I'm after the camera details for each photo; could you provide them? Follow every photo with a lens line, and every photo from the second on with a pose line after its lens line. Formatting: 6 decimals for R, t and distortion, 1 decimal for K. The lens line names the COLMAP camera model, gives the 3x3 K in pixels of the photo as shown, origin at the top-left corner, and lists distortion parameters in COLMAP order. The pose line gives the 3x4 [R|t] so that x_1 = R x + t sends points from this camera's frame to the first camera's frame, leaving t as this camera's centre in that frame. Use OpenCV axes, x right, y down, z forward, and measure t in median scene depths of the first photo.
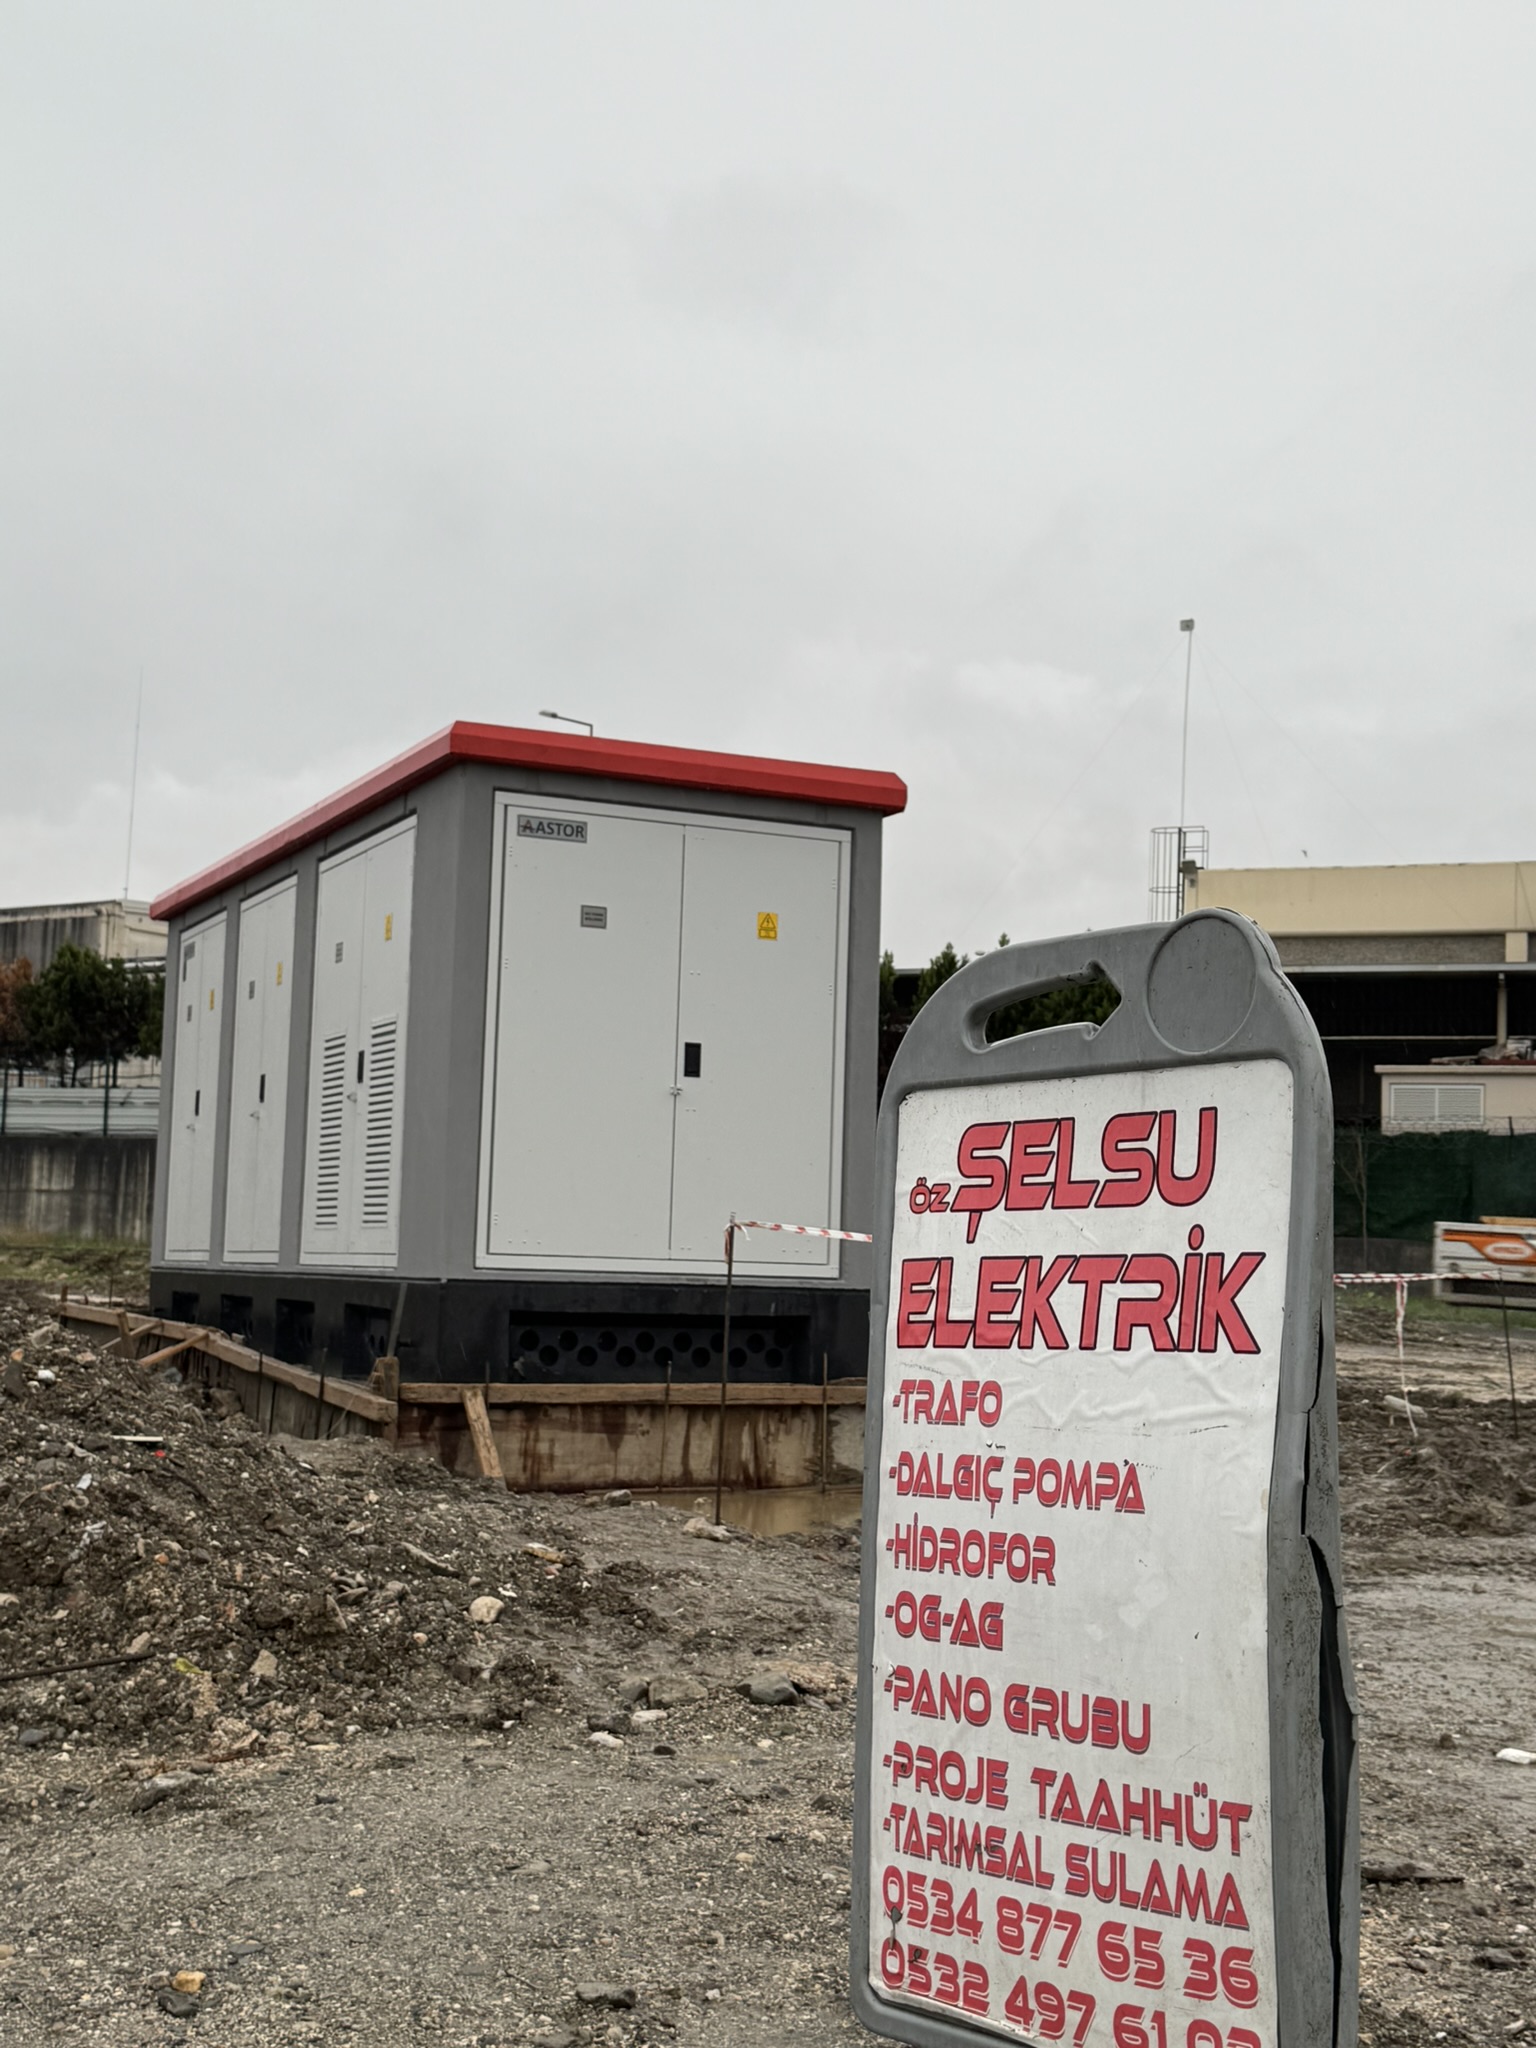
lens RADIAL K [[2532.4, 0, 770.0], [0, 2532.4, 1038.7], [0, 0, 1]] dist [0.170556, 0.000000]
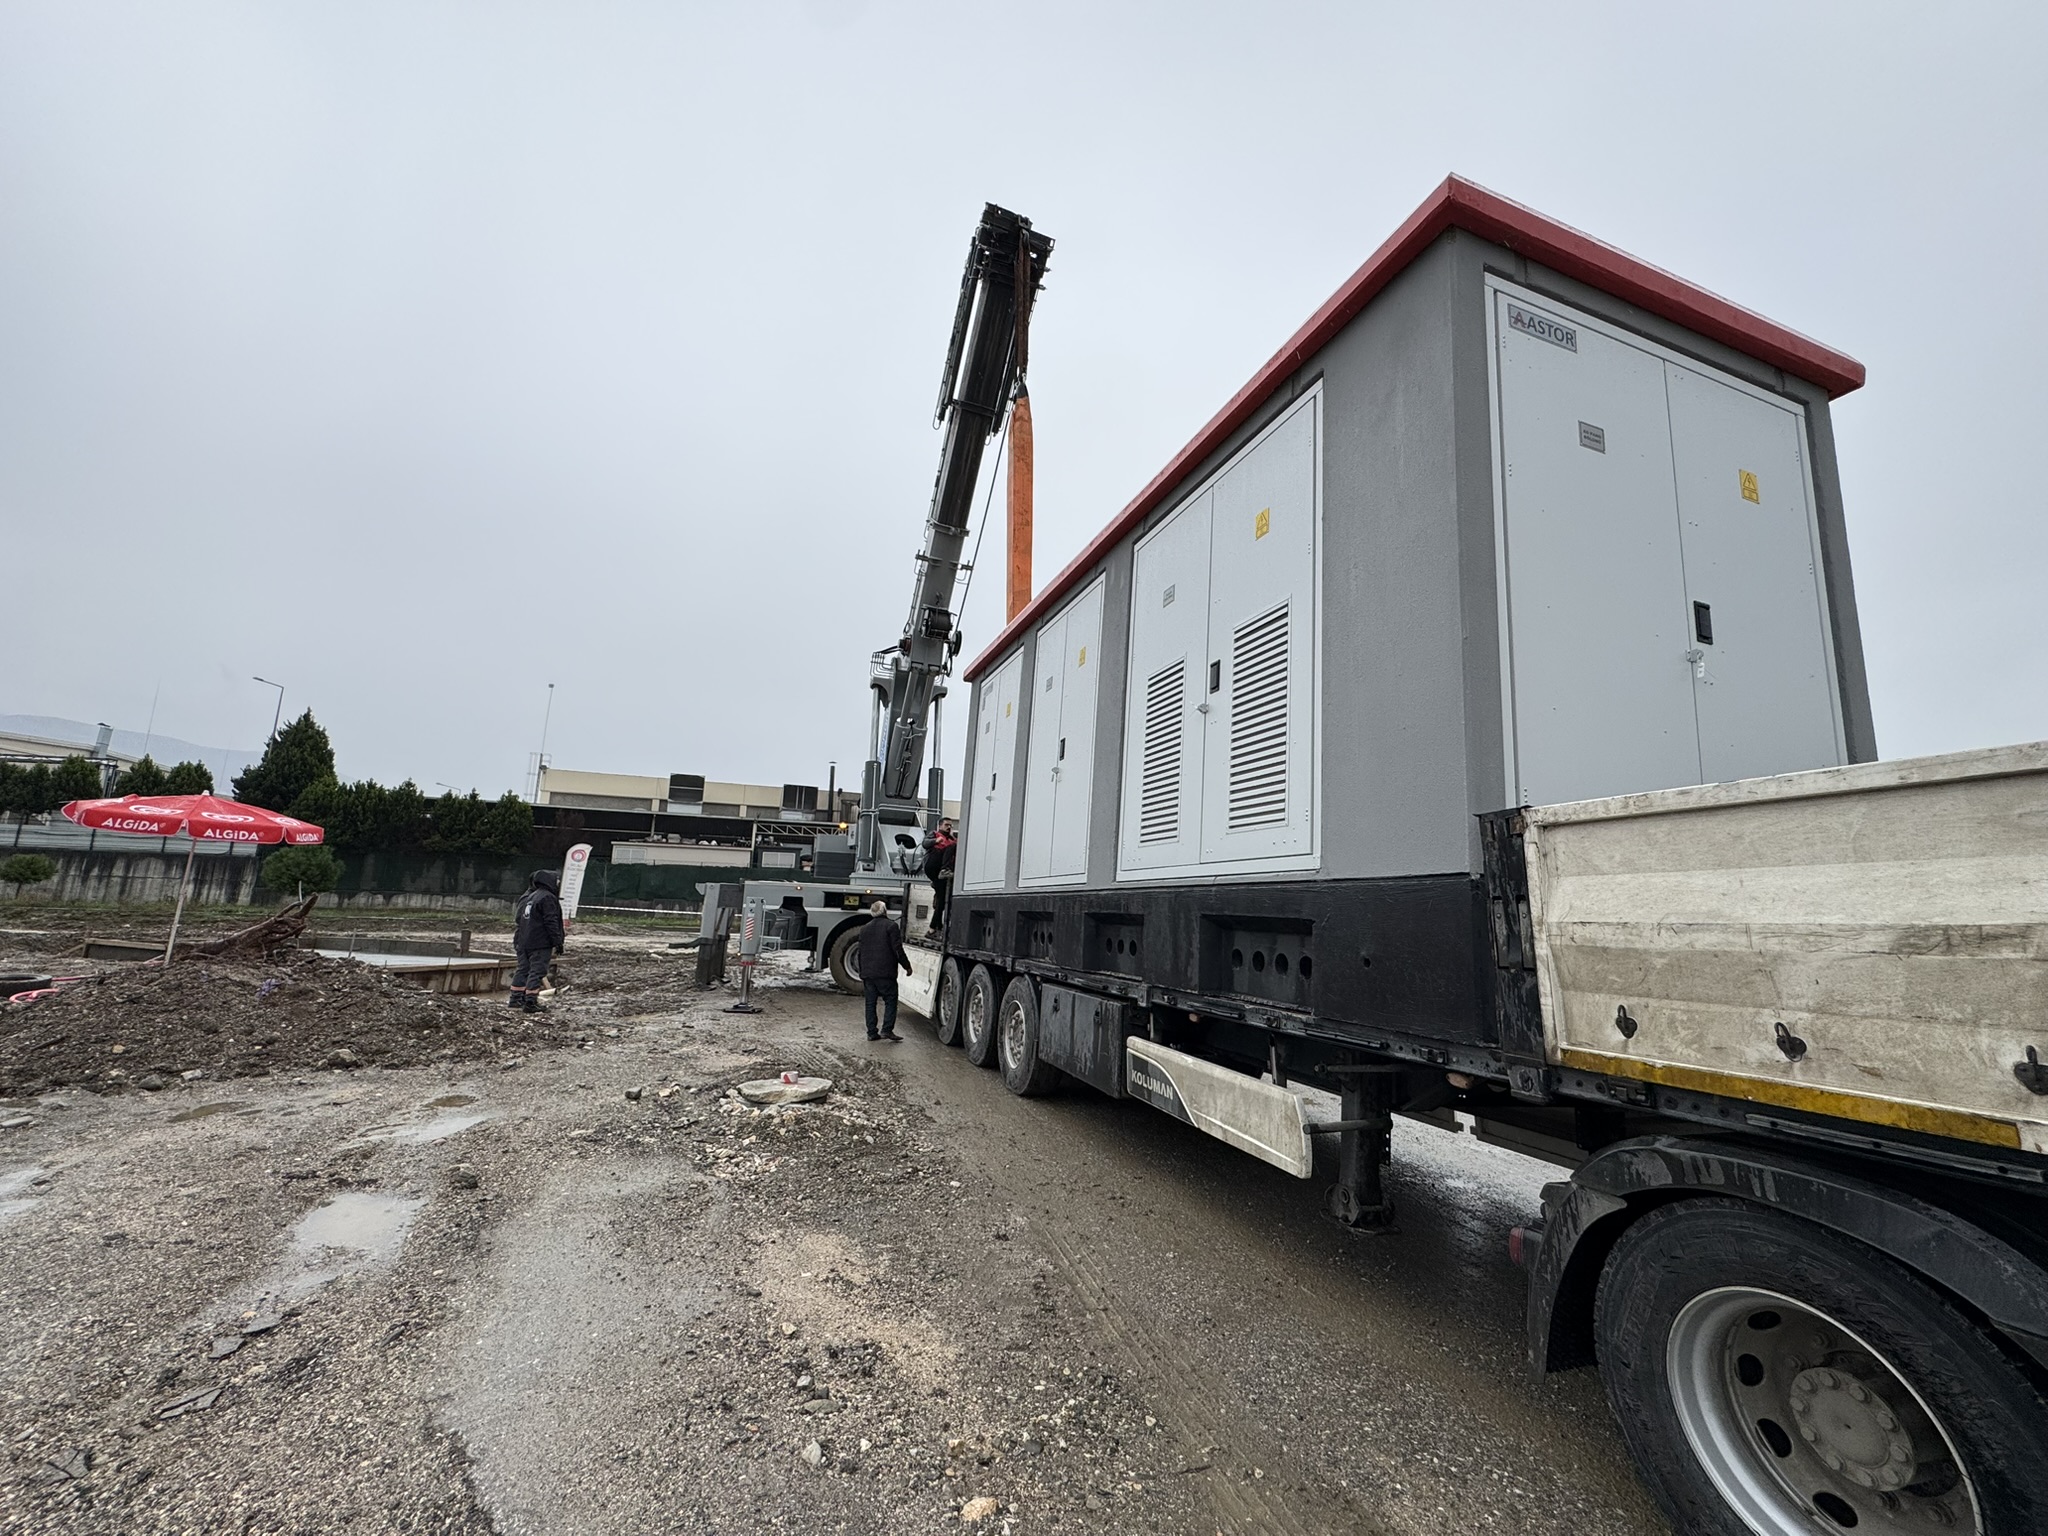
lens RADIAL K [[827.9, 0, 1014.2], [0, 827.9, 763.3], [0, 0, 1]] dist [-0.003773, -0.000100]
pose [[0.992905, 0.025083, -0.116238, -0.180906], [-0.037219, 0.993938, -0.103446, 0.073384], [0.112939, 0.107038, 0.987820, 0.605045]]
